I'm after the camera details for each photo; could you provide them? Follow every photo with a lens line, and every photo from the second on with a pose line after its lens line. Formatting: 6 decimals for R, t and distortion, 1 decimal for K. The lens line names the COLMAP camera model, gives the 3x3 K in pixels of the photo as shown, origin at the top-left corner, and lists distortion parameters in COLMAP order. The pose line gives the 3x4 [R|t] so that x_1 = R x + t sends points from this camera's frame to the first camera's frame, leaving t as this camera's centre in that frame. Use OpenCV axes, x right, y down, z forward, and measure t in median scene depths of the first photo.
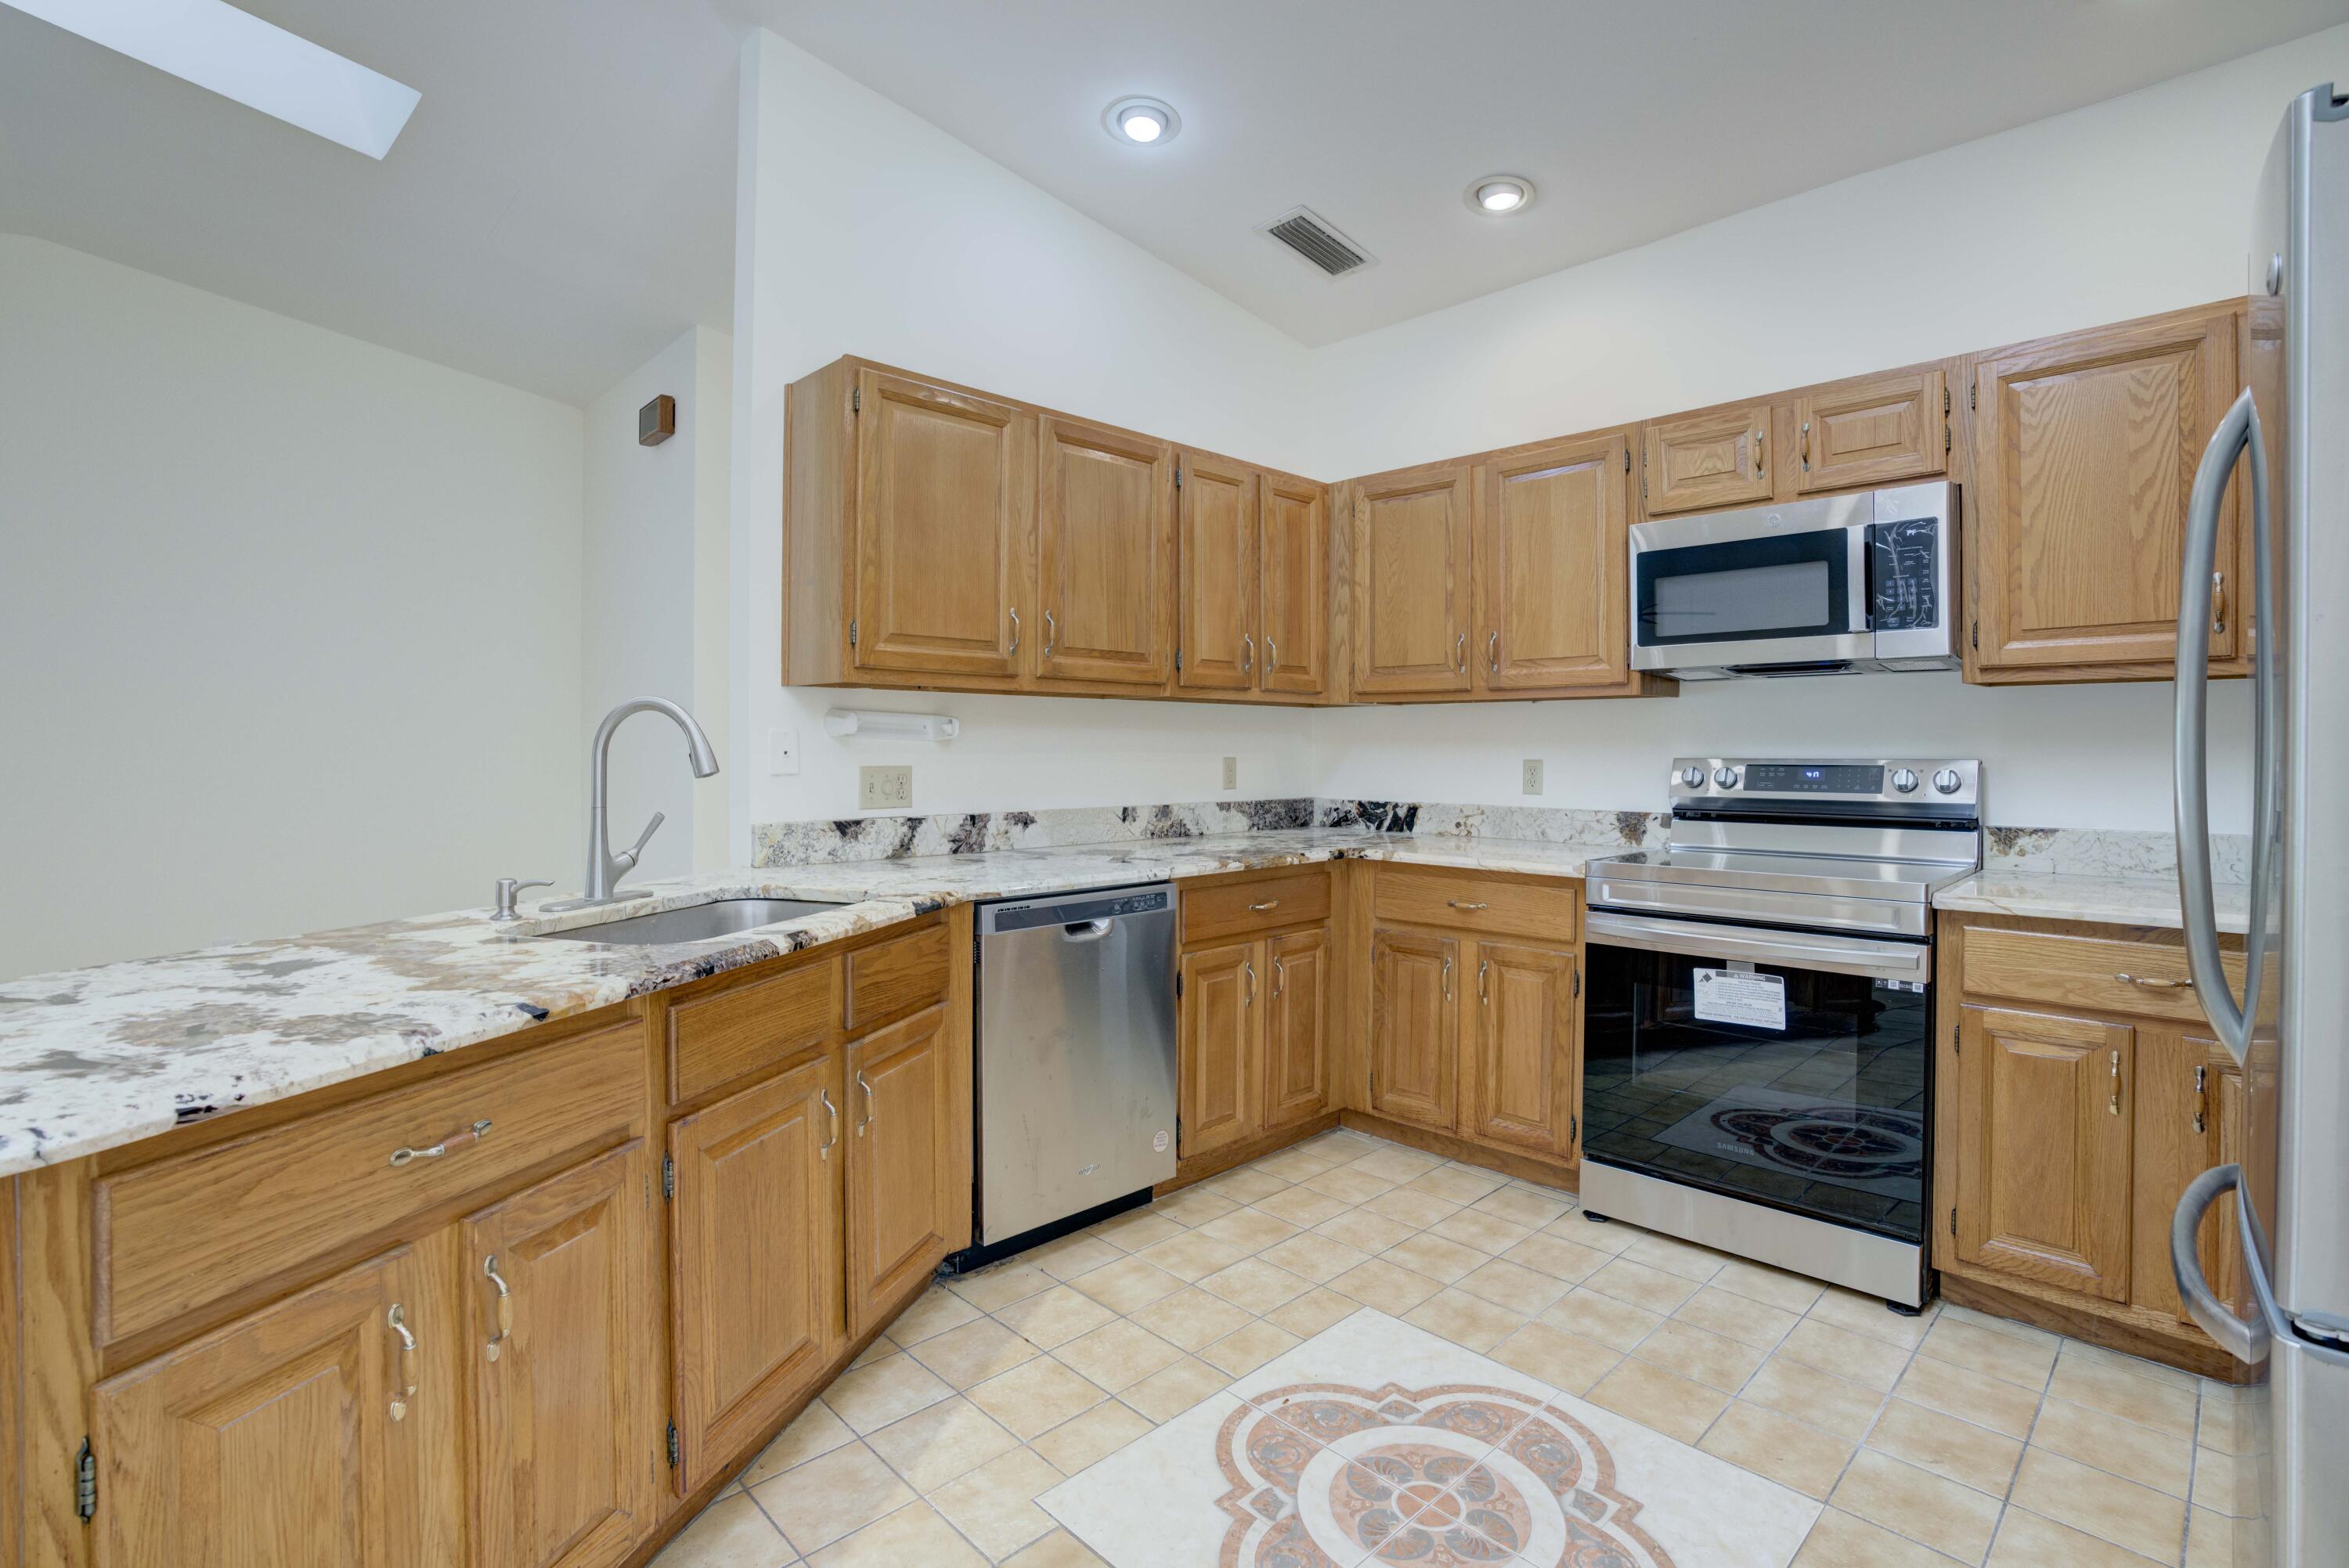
lens RADIAL K [[1113.6, 0, 1153.4], [0, 1113.6, 751.4], [0, 0, 1]] dist [-0.073584, 0.029378]
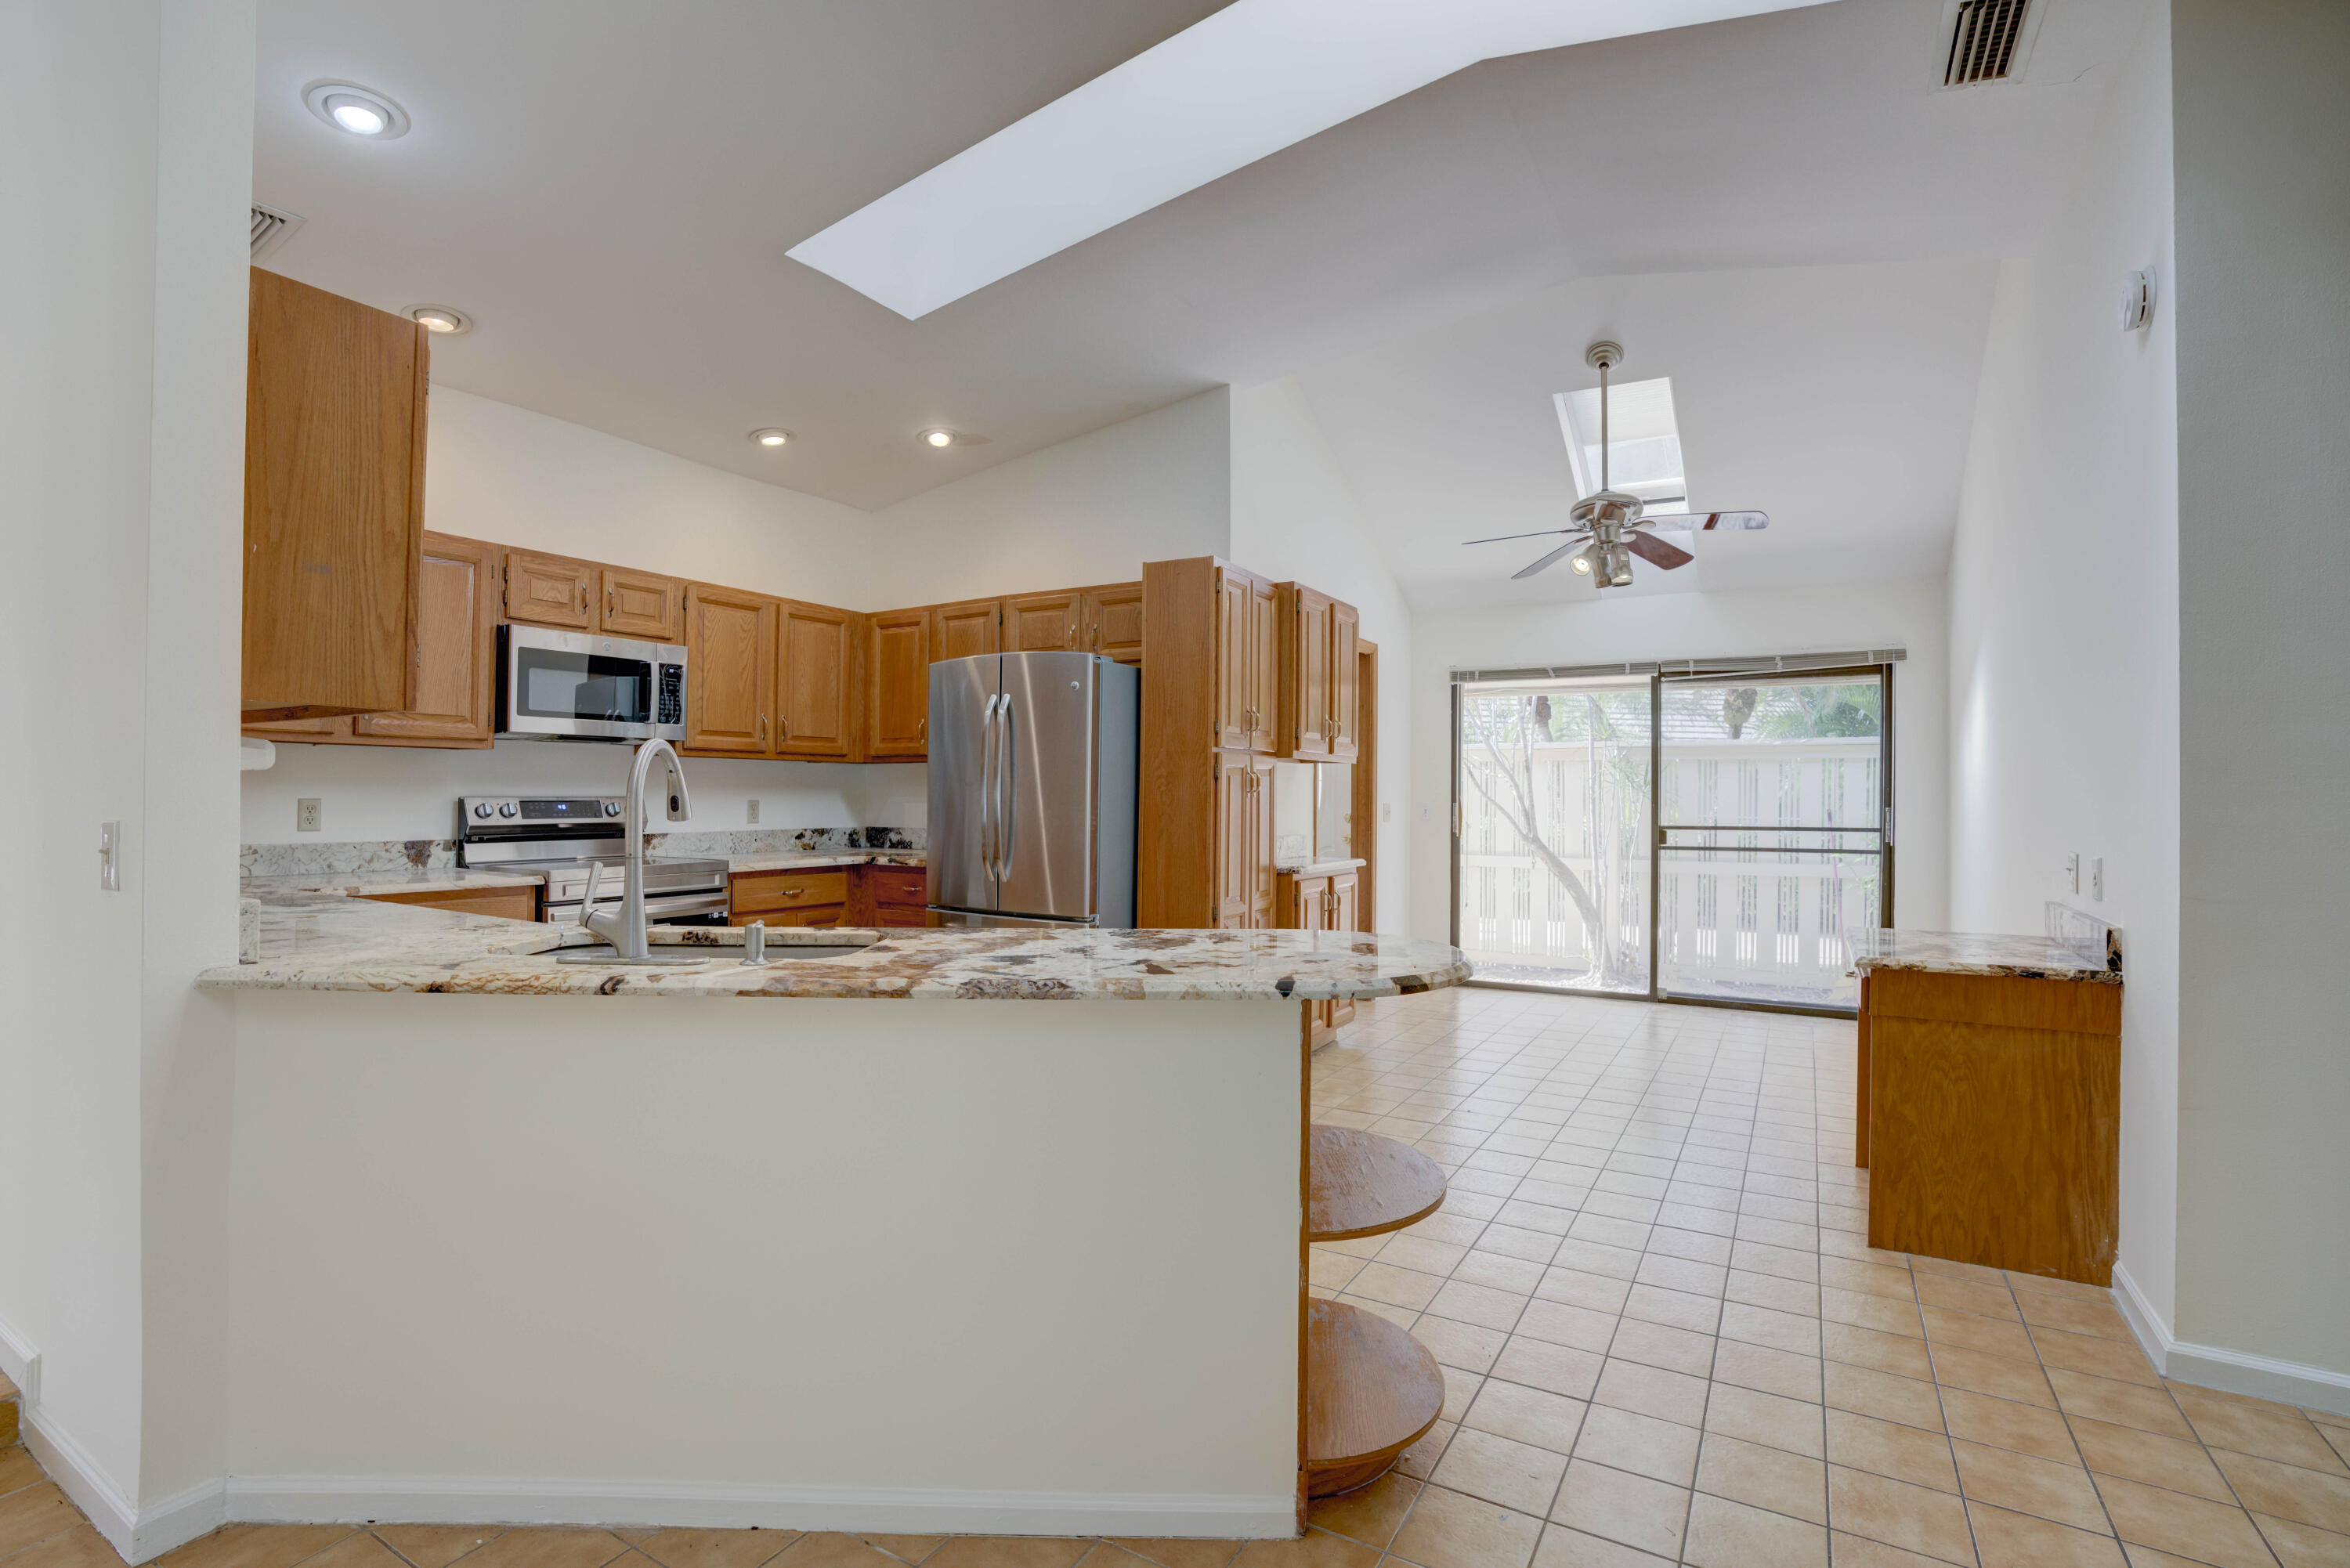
lens RADIAL K [[1082.6, 0, 1166.1], [0, 1082.6, 786.8], [0, 0, 1]] dist [-0.069434, 0.028513]
pose [[-0.271839, 0.004501, 0.962332, -1.047560], [-0.003913, 0.999976, -0.005782, -0.001714], [-0.962335, -0.005337, -0.271815, 0.582684]]
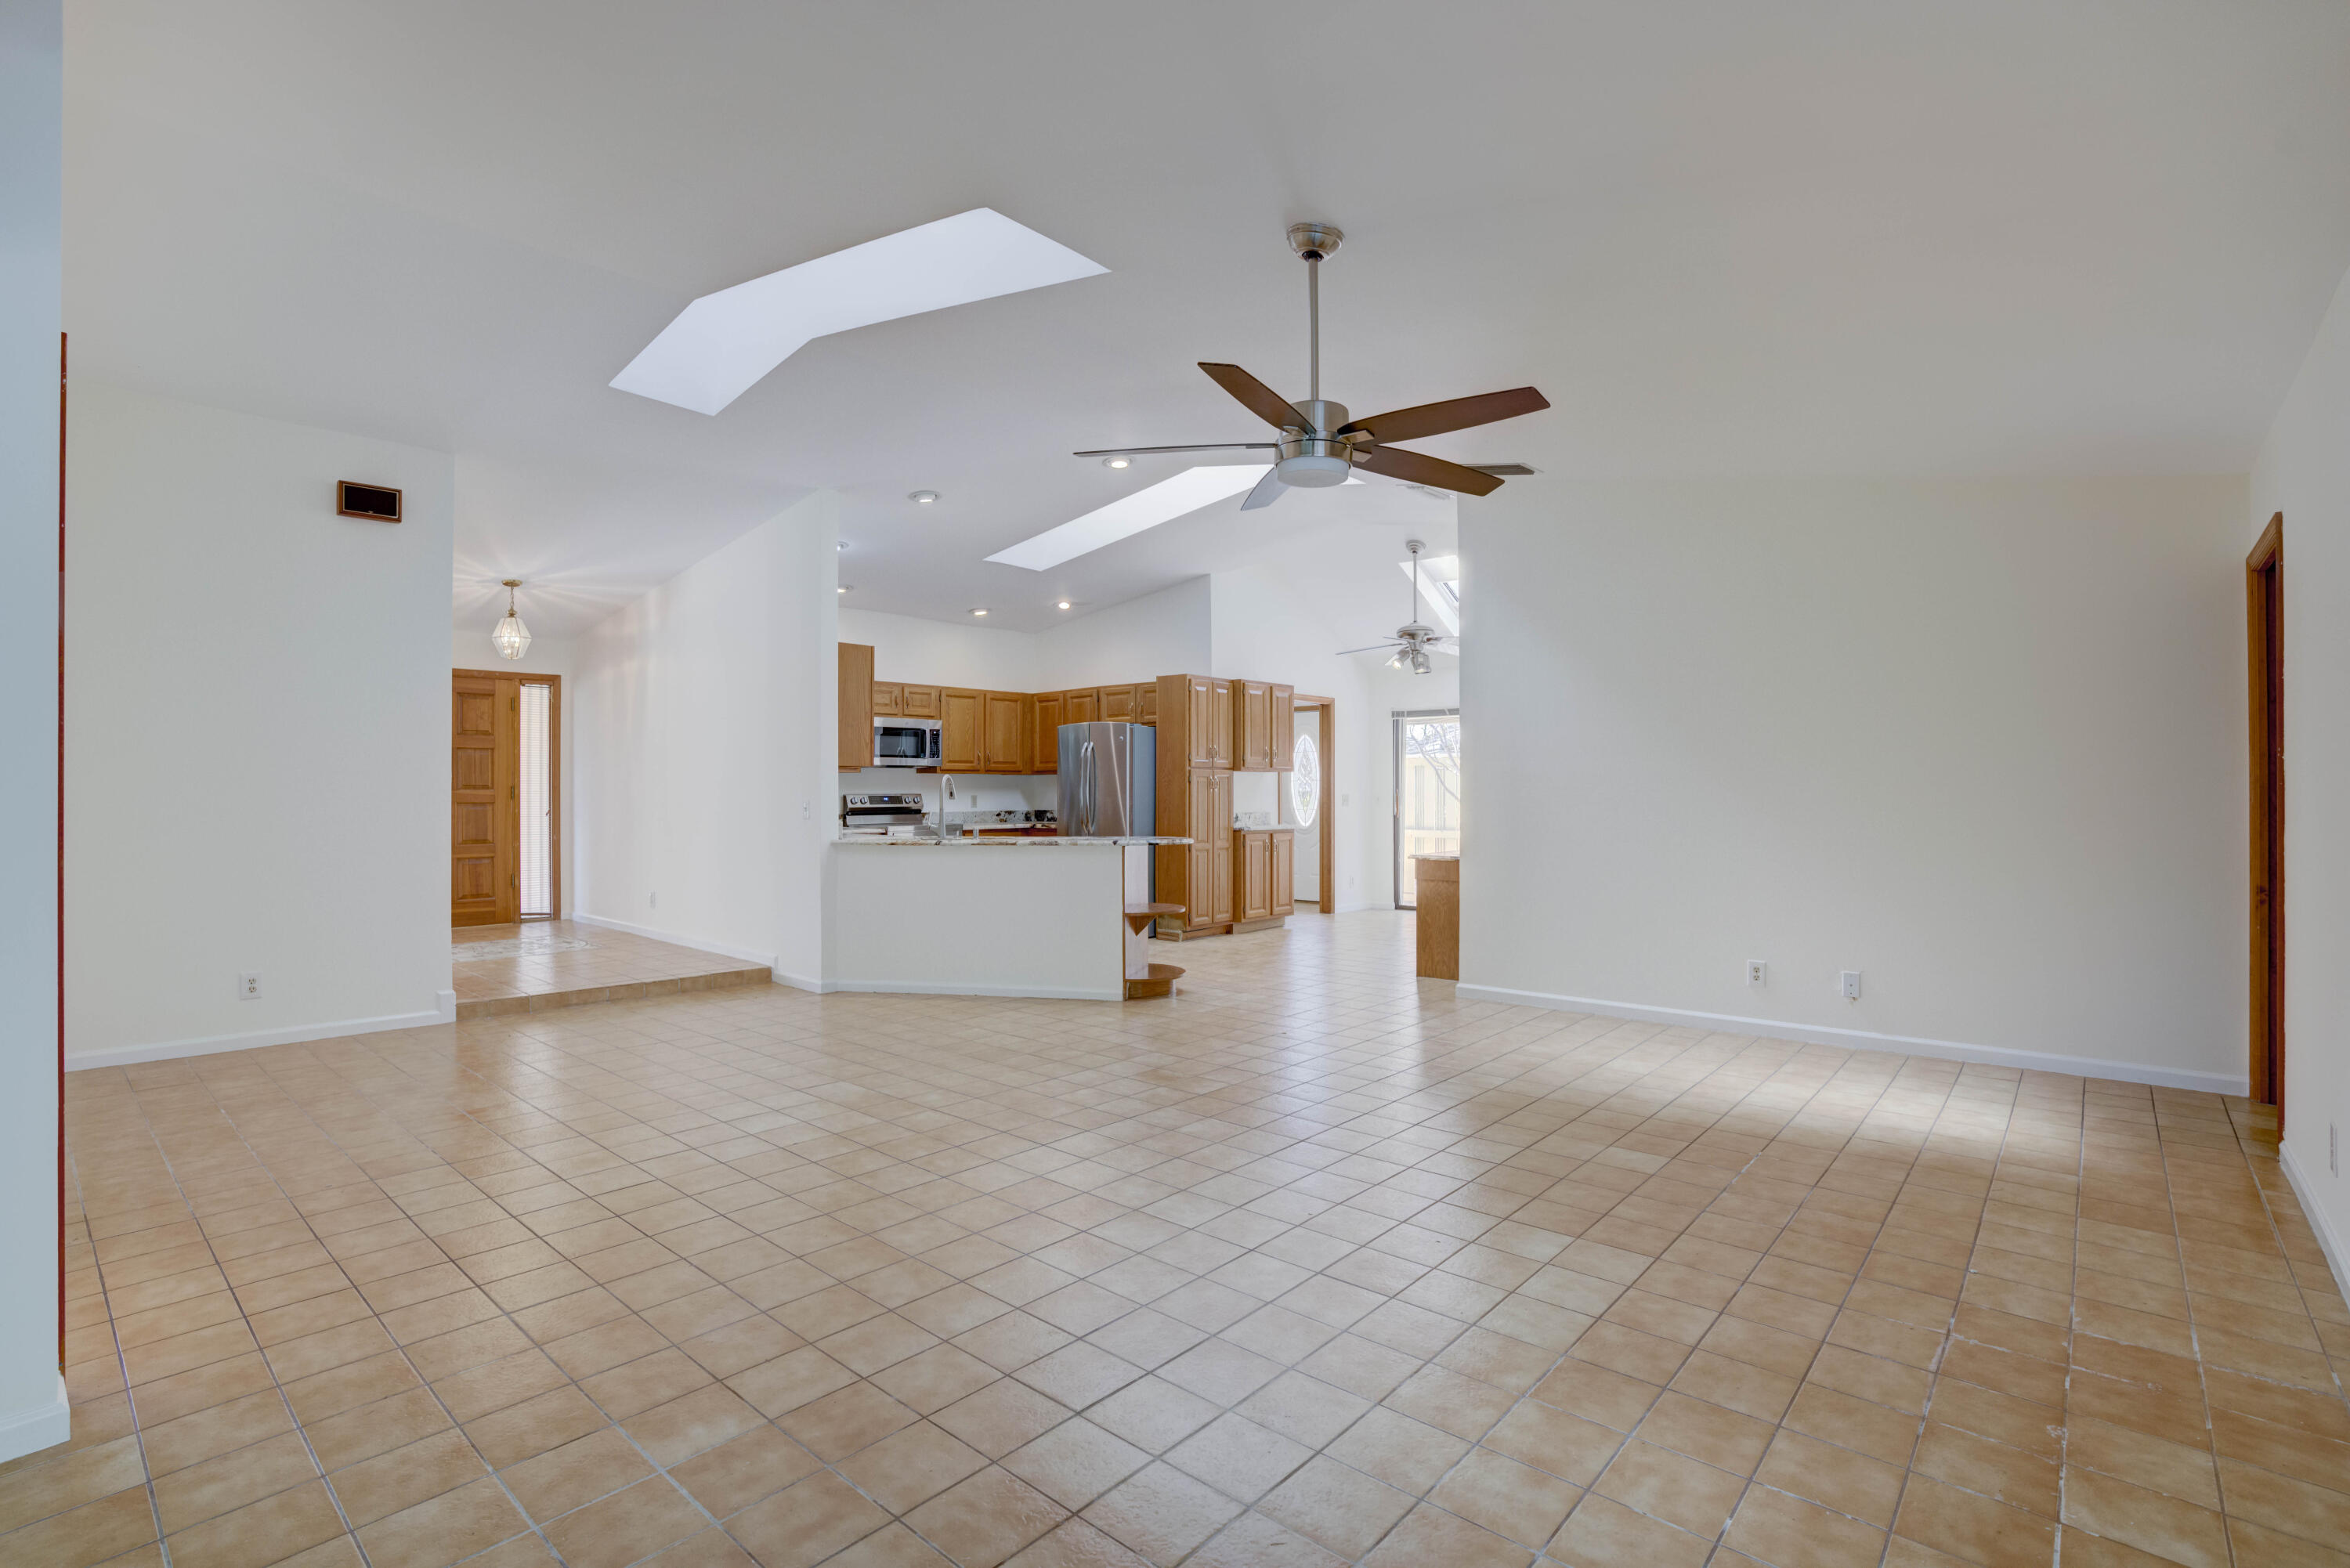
lens RADIAL K [[1101.8, 0, 1171.0], [0, 1101.8, 770.3], [0, 0, 1]] dist [-0.077526, 0.032476]
pose [[-0.085942, 0.019257, 0.996114, -2.643557], [0.006680, 0.999802, -0.018752, 0.002797], [-0.996278, 0.005042, -0.086054, 0.438051]]
